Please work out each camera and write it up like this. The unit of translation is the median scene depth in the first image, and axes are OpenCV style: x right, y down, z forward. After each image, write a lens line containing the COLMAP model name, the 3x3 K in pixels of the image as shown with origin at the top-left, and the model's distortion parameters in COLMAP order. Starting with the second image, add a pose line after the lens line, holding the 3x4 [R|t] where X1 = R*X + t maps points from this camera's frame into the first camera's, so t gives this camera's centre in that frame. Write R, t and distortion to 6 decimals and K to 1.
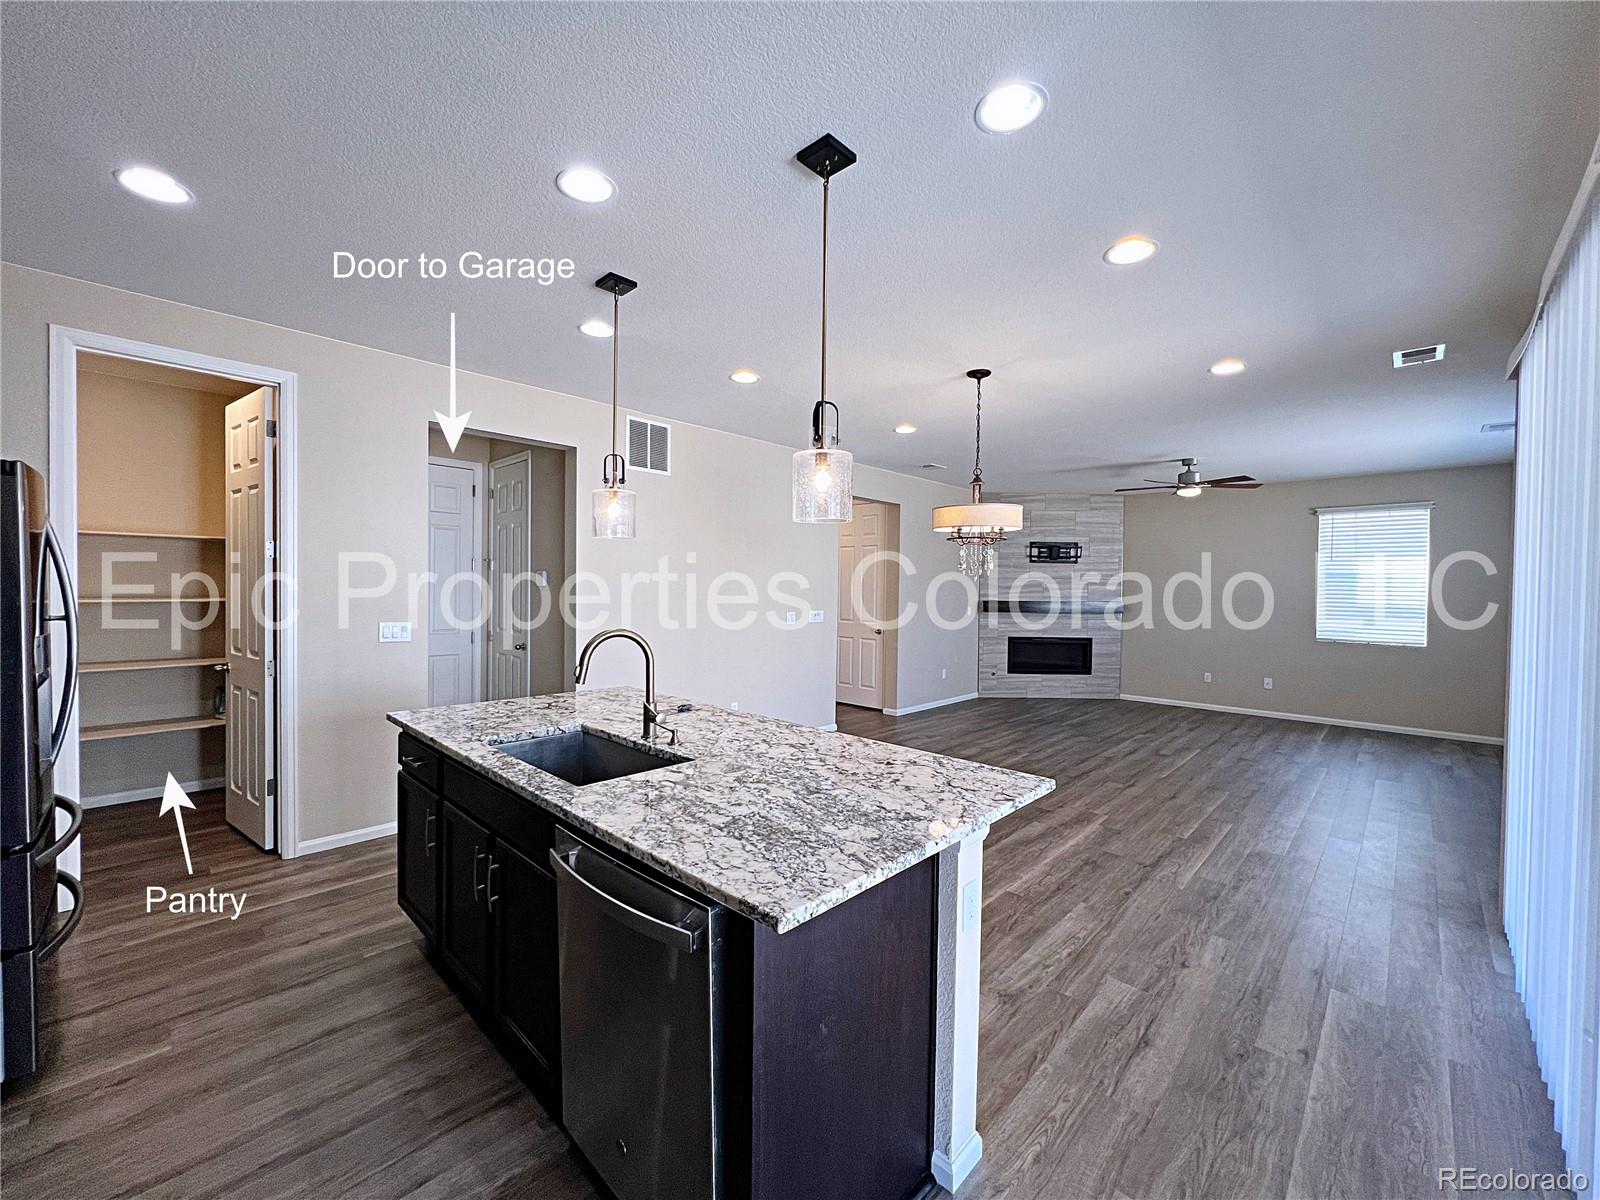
lens RADIAL K [[646.1, 0, 792.8], [0, 646.1, 597.8], [0, 0, 1]] dist [0.000247, 0.000185]
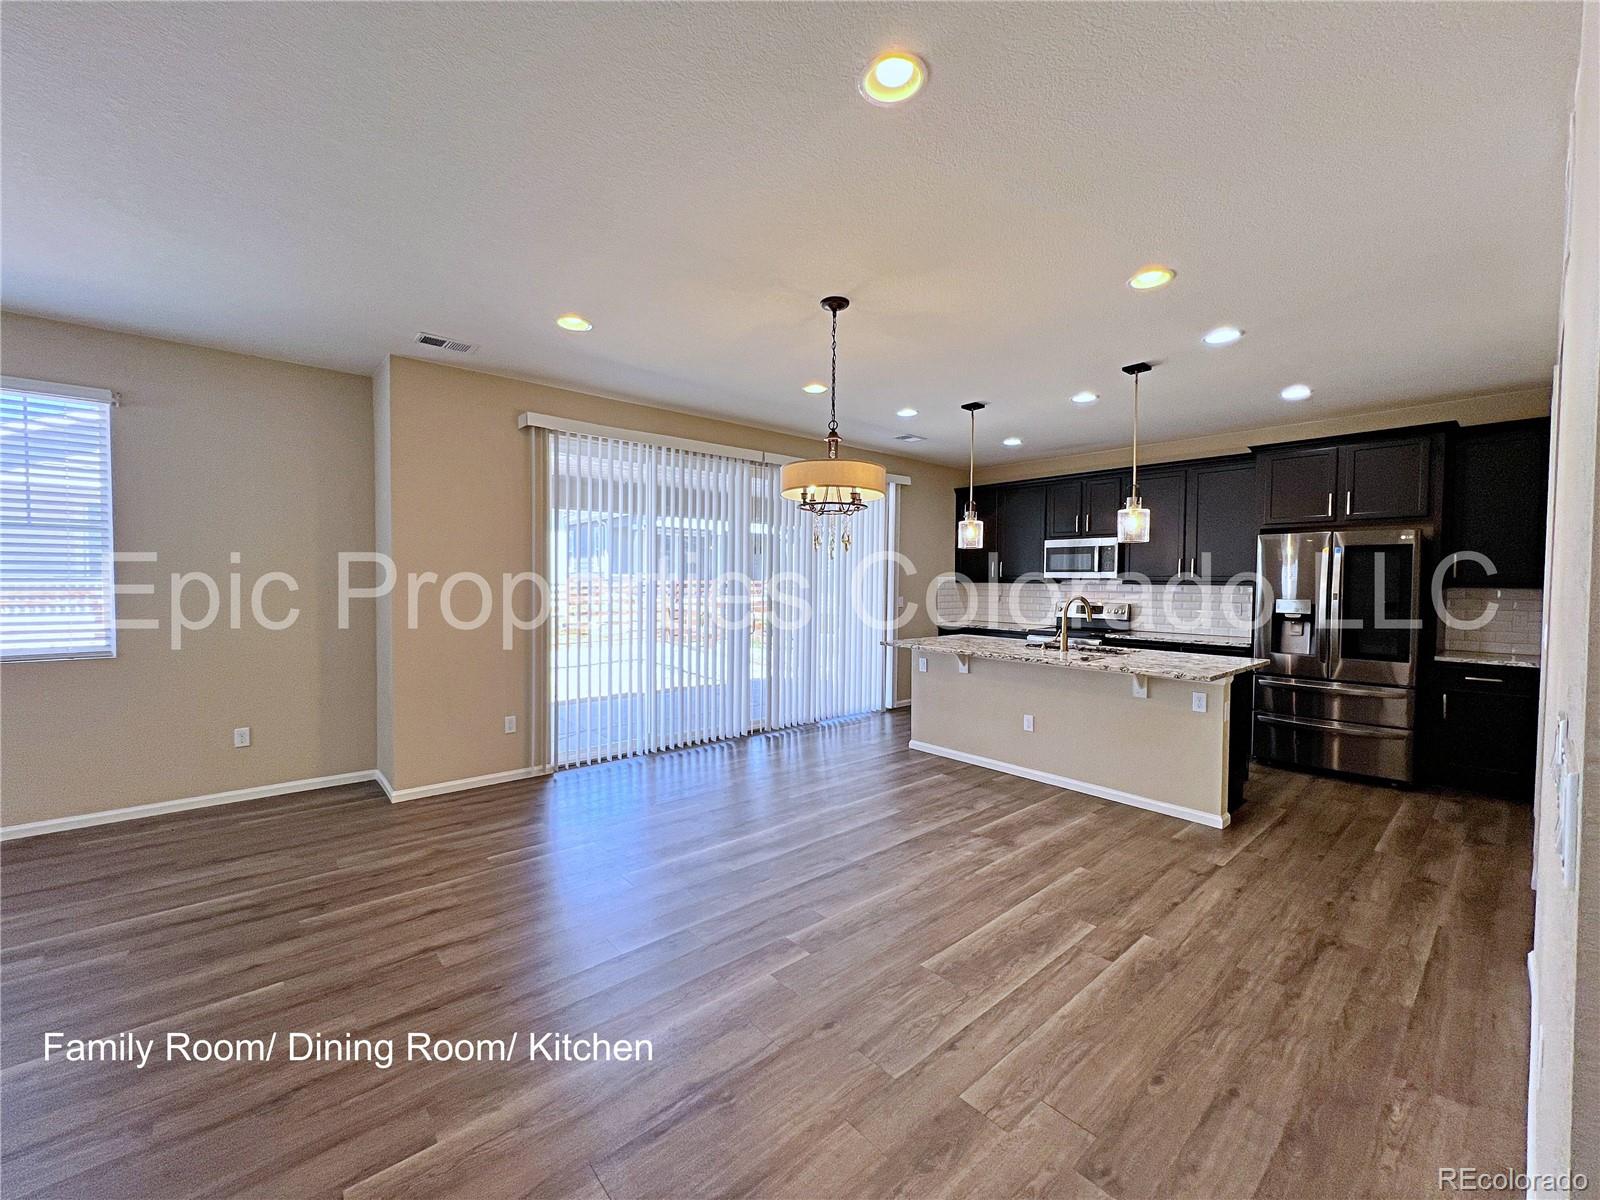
lens RADIAL K [[640.4, 0, 788.1], [0, 640.4, 599.8], [0, 0, 1]] dist [-0.000441, 0.000172]
pose [[-0.994731, -0.024790, 0.099475, 0.154869], [-0.019828, 0.998524, 0.050558, -0.008458], [-0.100581, 0.048319, -0.993755, 1.100590]]
